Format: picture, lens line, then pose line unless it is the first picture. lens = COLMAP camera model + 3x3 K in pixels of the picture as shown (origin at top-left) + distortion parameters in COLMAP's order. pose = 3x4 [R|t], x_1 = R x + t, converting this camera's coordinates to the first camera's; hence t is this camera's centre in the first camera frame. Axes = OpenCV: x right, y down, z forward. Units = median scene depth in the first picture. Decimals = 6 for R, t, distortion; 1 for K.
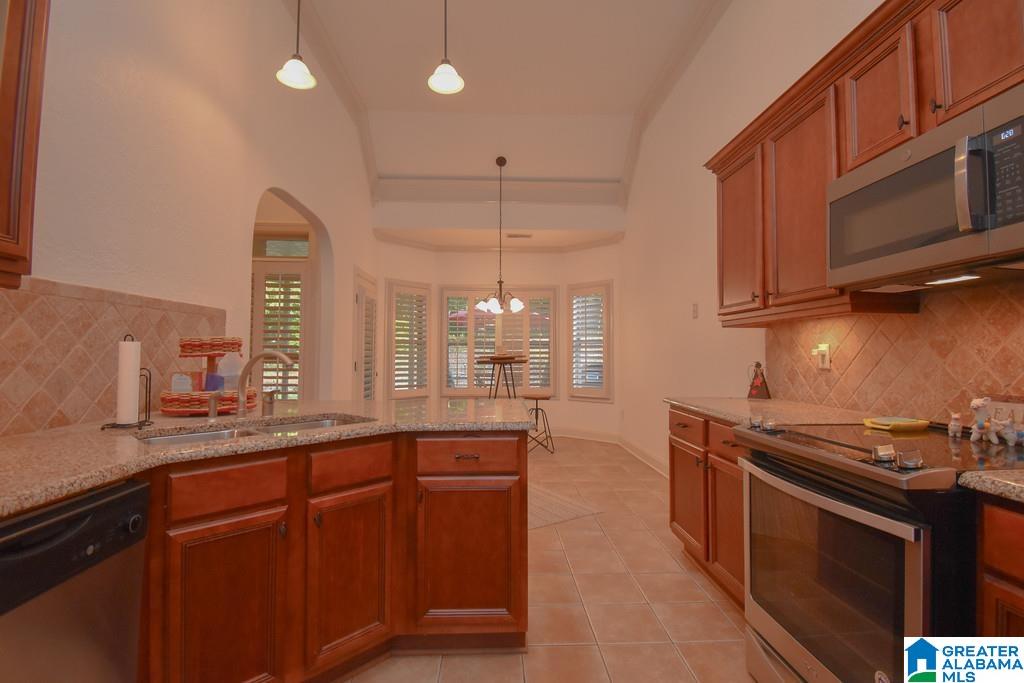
lens RADIAL K [[472.2, 0, 512.0], [0, 472.2, 341.5], [0, 0, 1]] dist [0.021927, -0.027527]
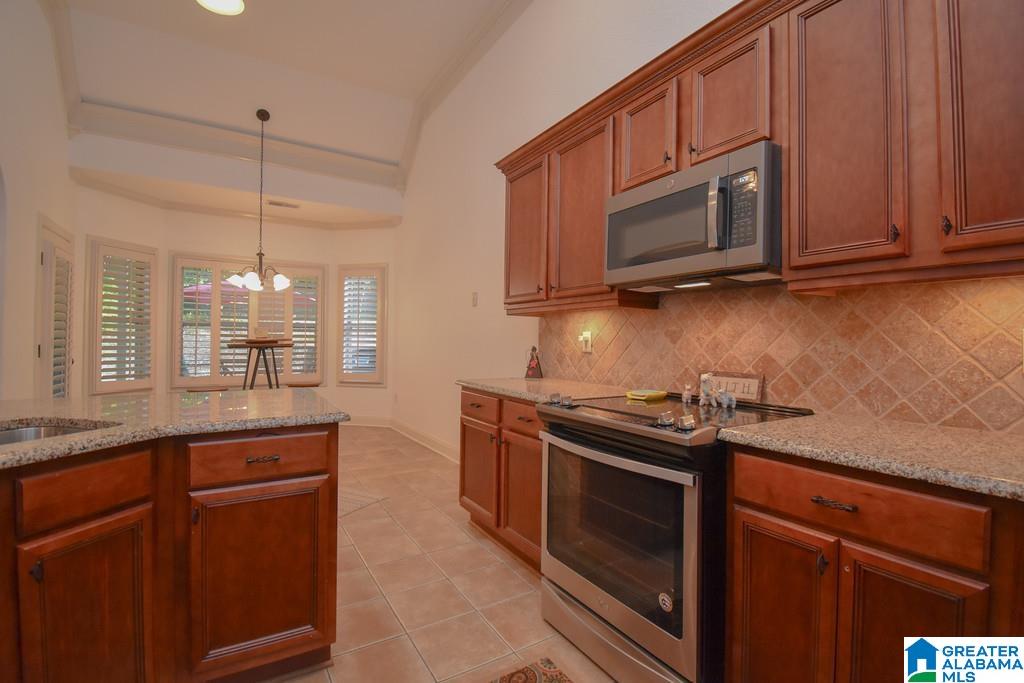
lens RADIAL K [[460.6, 0, 511.0], [0, 460.6, 339.3], [0, 0, 1]] dist [0.021797, -0.024429]
pose [[0.874790, 0.009478, 0.484410, -0.084502], [-0.023160, 0.999484, 0.022269, 0.003067], [-0.483948, -0.030699, 0.874558, 0.062880]]
